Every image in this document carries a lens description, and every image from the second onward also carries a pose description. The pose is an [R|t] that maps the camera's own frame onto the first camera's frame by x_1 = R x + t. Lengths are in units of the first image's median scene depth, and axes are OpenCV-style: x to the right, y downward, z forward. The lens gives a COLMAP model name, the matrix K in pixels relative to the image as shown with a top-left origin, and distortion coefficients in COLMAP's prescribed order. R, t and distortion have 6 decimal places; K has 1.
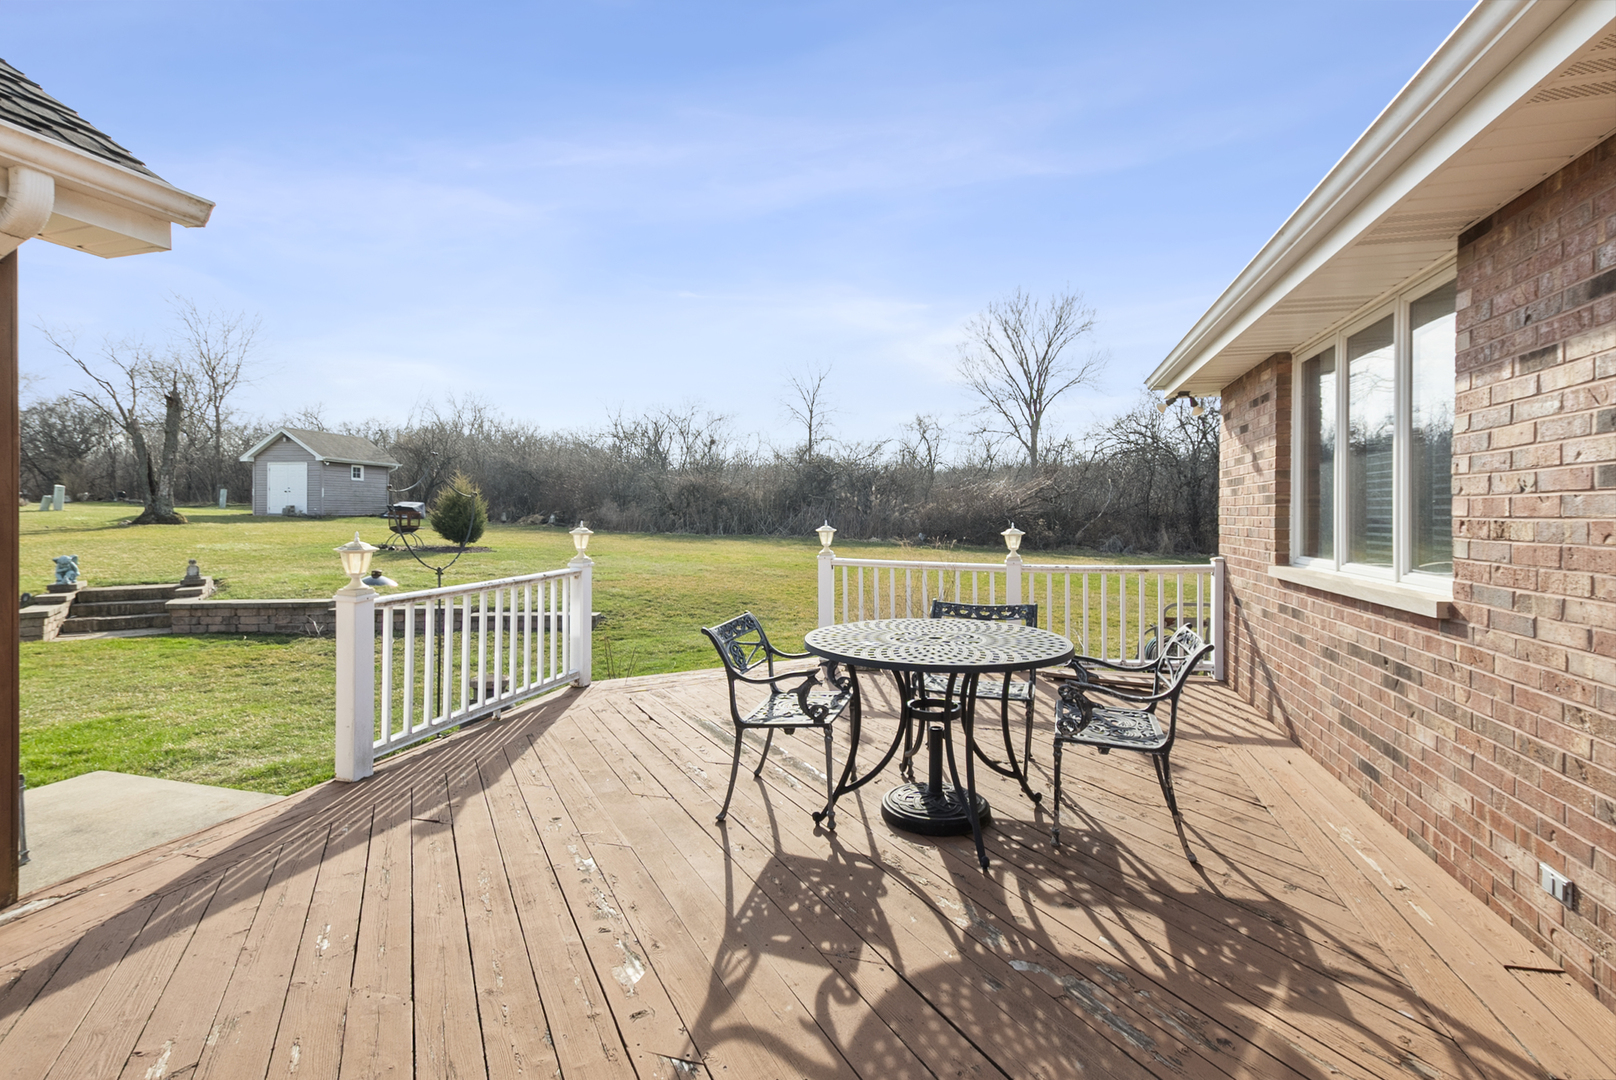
lens RADIAL K [[725.0, 0, 806.4], [0, 725.0, 508.6], [0, 0, 1]] dist [0.002033, 0.000152]
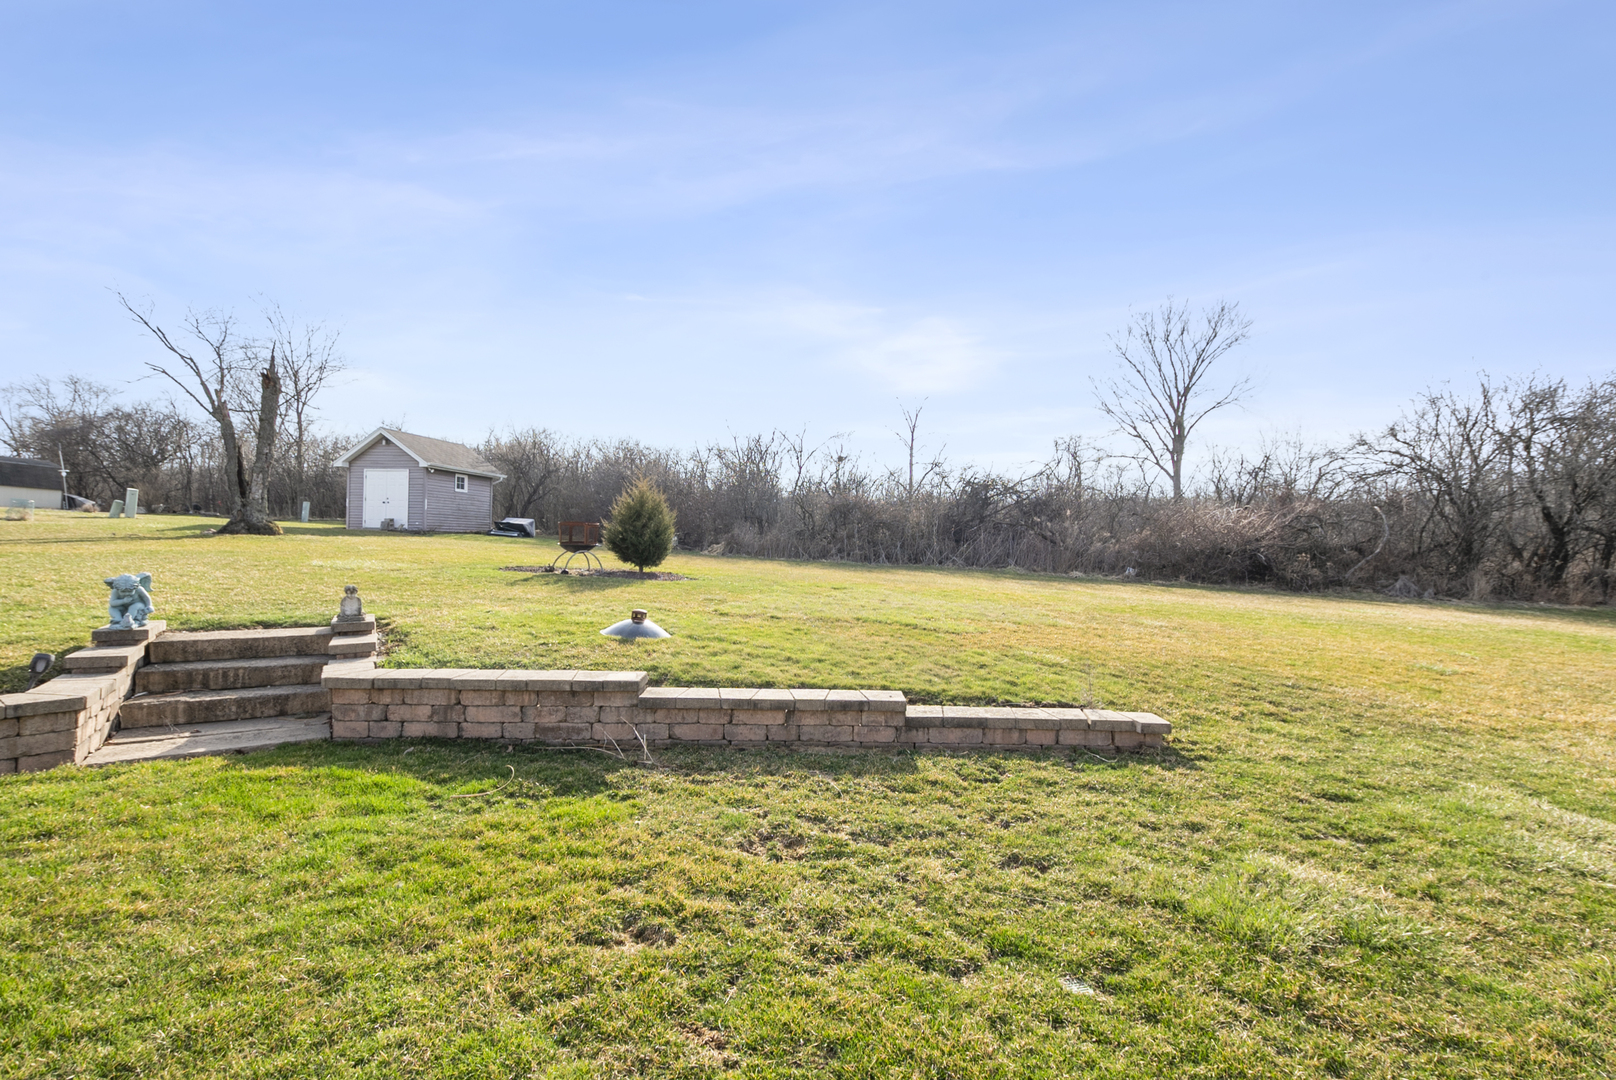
lens RADIAL K [[708.7, 0, 808.0], [0, 708.7, 540.0], [0, 0, 1]] dist [0.004062, -0.000234]
pose [[0.998908, 0.021227, -0.041616, -0.243709], [-0.021240, 0.999774, 0.000126, 0.014320], [0.041609, 0.000758, 0.999134, 0.243122]]
